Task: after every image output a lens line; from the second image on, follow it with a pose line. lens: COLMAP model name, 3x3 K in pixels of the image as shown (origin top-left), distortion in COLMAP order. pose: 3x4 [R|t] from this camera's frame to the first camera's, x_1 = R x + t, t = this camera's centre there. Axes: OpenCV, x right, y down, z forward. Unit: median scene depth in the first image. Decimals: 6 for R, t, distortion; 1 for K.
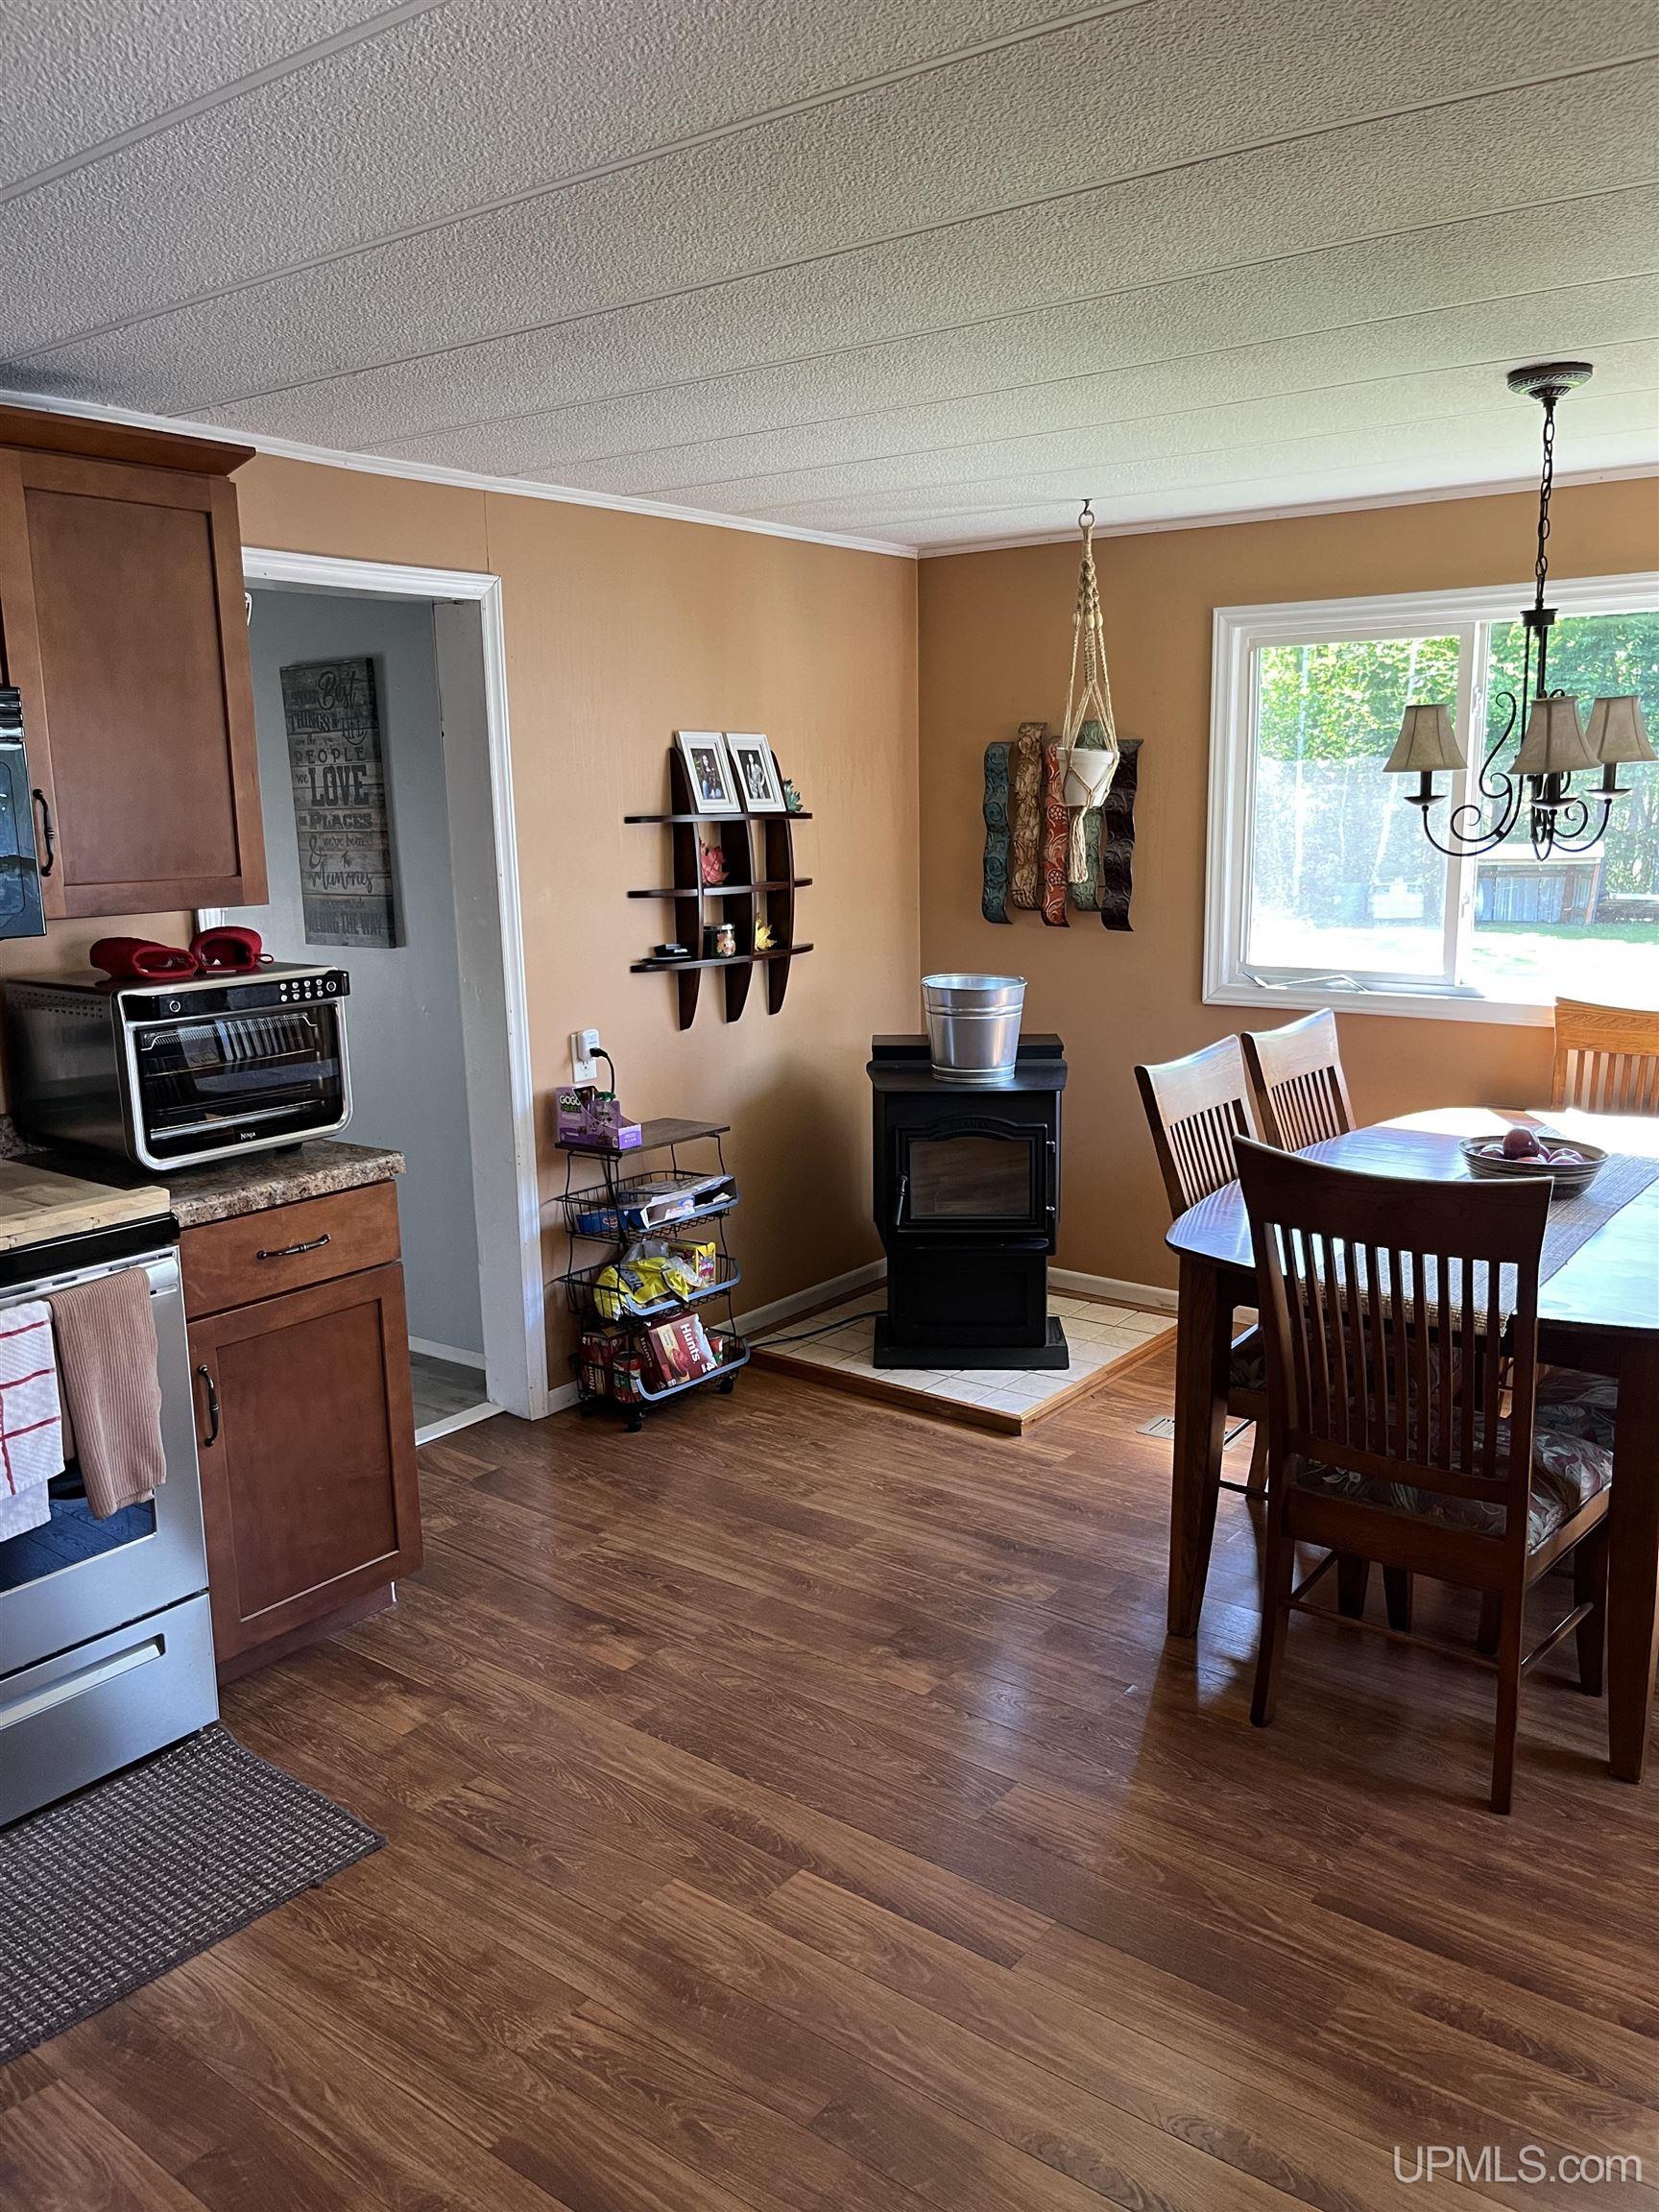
lens RADIAL K [[1676.0, 0, 830.9], [0, 1676.0, 1111.6], [0, 0, 1]] dist [0.058787, -0.085448]
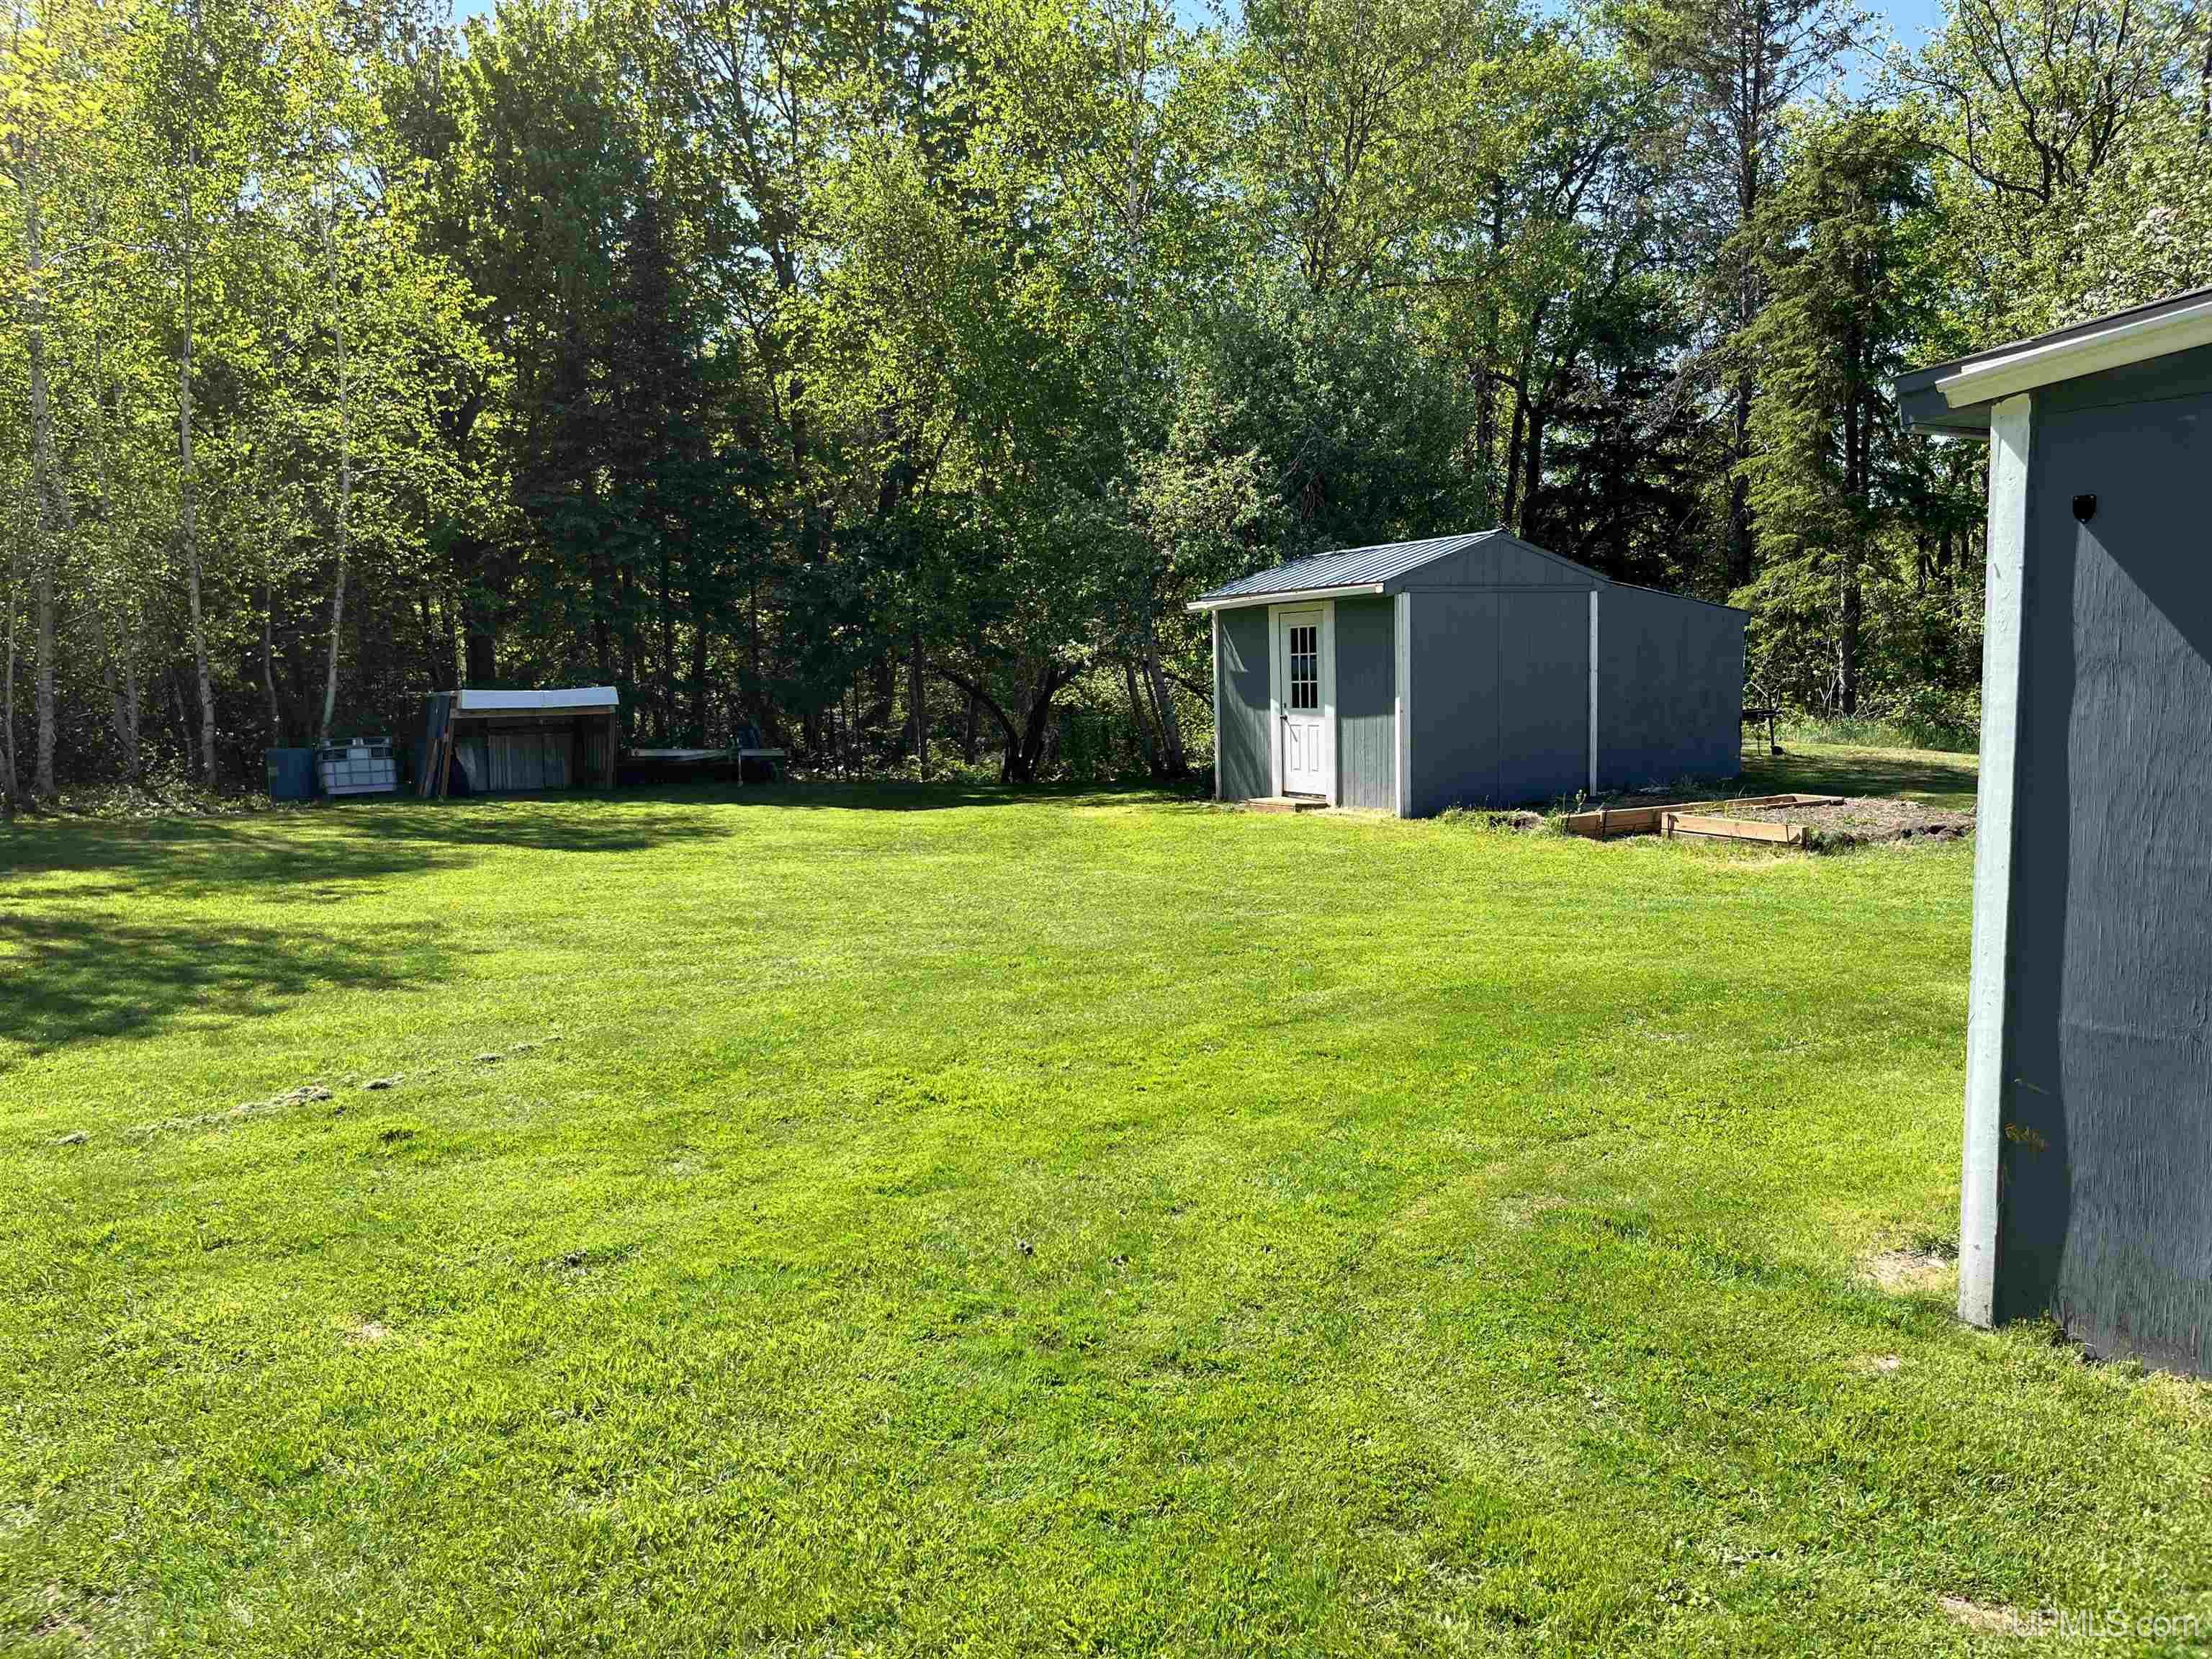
lens RADIAL K [[1699.7, 0, 1112.5], [0, 1699.7, 835.7], [0, 0, 1]] dist [0.031251, -0.012451]
pose [[0.745981, -0.067255, 0.662563, 0.624161], [0.124951, 0.991354, -0.040053, -0.185972], [-0.654141, 0.112667, 0.747935, 1.683994]]
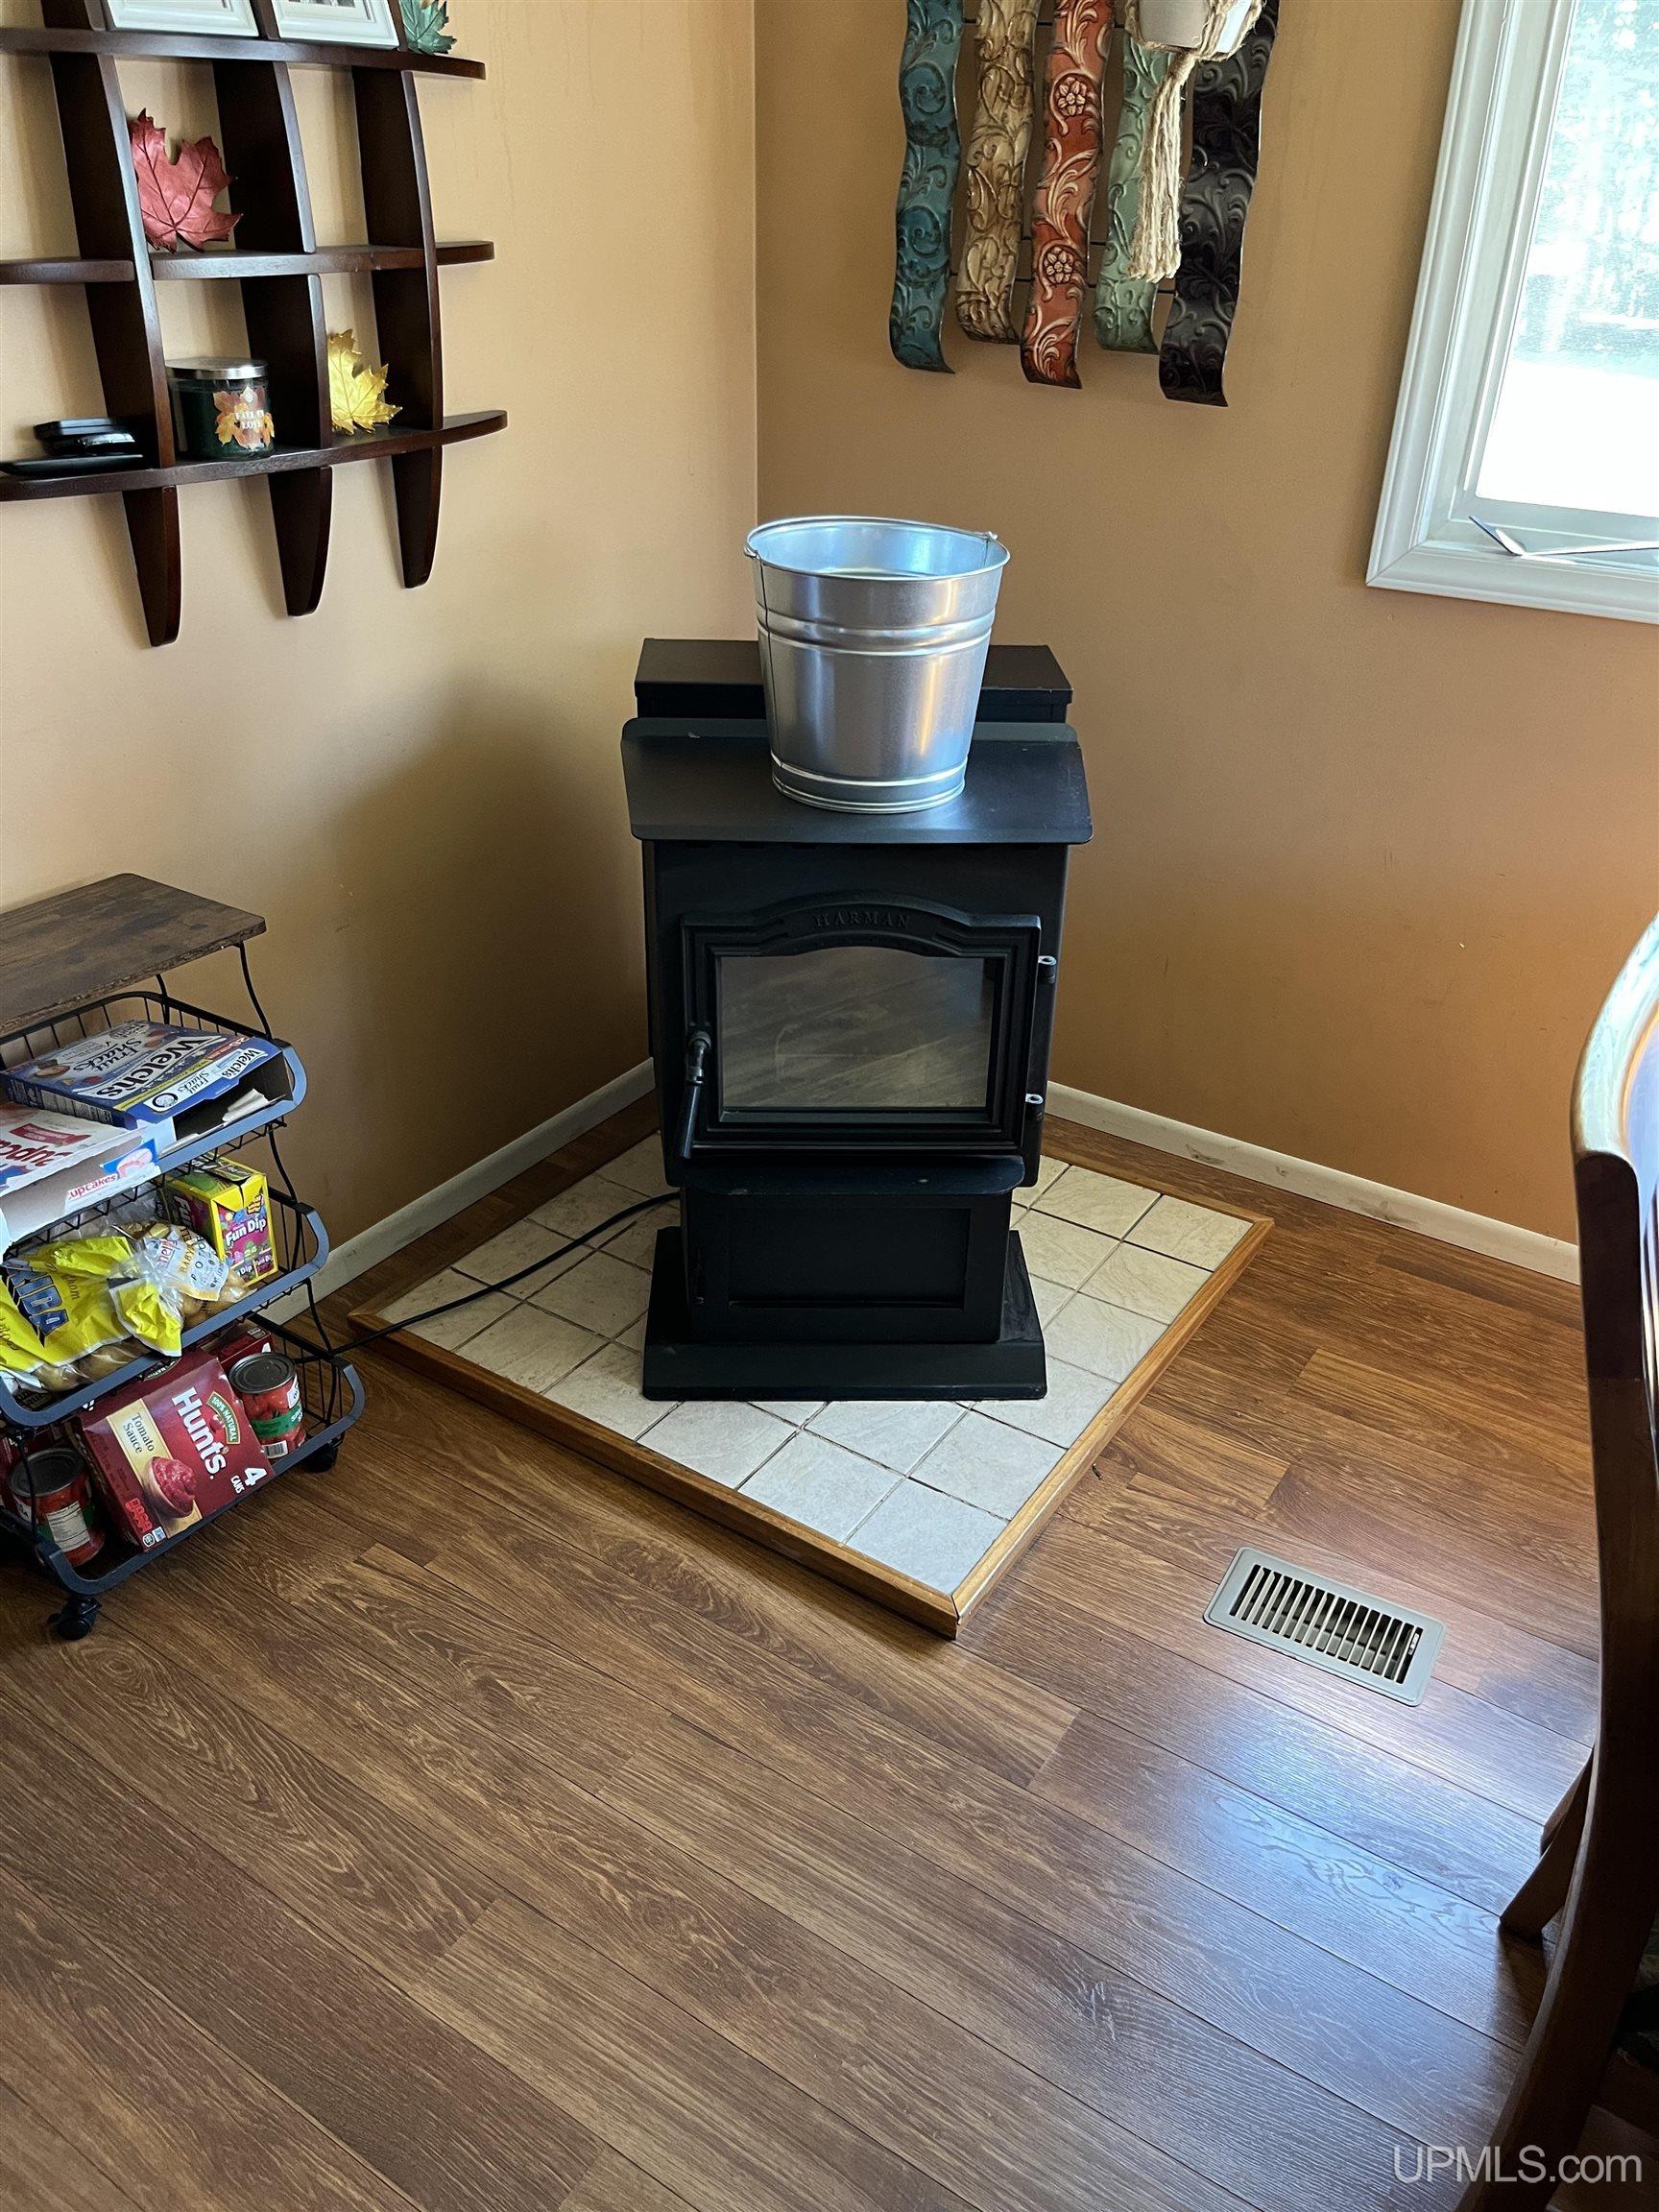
lens RADIAL K [[1676.0, 0, 842.3], [0, 1676.0, 1126.3], [0, 0, 1]] dist [0.058787, -0.085448]
pose [[0.996096, -0.006261, 0.088059, 0.041843], [-0.022948, 0.944830, 0.326756, -0.079892], [-0.085247, -0.327501, 0.940998, 0.589586]]
